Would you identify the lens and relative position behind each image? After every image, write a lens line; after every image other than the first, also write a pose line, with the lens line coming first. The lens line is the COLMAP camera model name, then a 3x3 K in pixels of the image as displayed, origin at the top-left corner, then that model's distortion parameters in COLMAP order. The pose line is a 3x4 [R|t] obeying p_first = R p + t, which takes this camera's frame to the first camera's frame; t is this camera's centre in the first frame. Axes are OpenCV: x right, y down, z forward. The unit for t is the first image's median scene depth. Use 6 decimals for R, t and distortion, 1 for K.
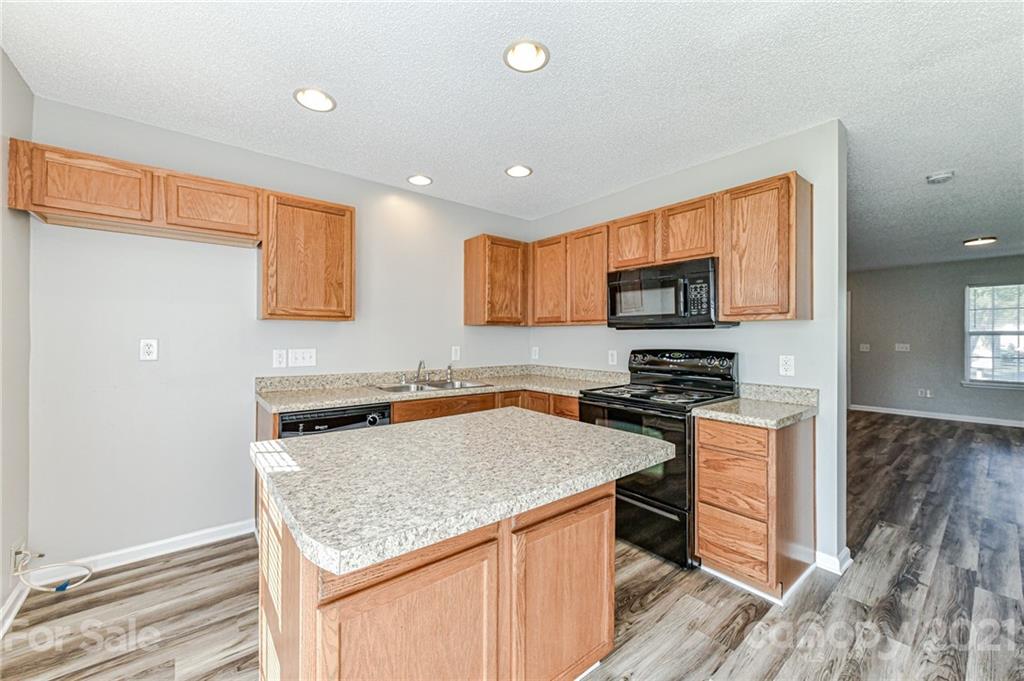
lens RADIAL K [[402.0, 0, 511.0], [0, 402.0, 335.0], [0, 0, 1]] dist [0.005169, -0.001693]
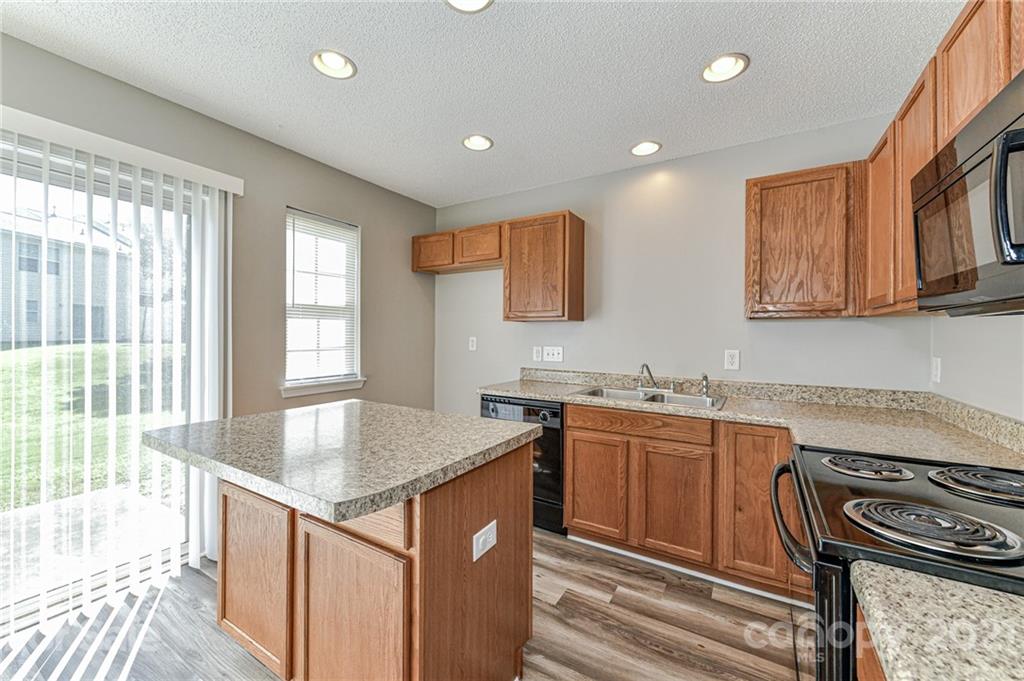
lens RADIAL K [[402.0, 0, 514.2], [0, 402.0, 335.0], [0, 0, 1]] dist [0.005169, -0.001693]
pose [[0.327489, -0.007344, -0.944827, 0.550826], [-0.004844, 0.999944, -0.009451, 0.013988], [0.944843, 0.007672, 0.327435, 0.547887]]
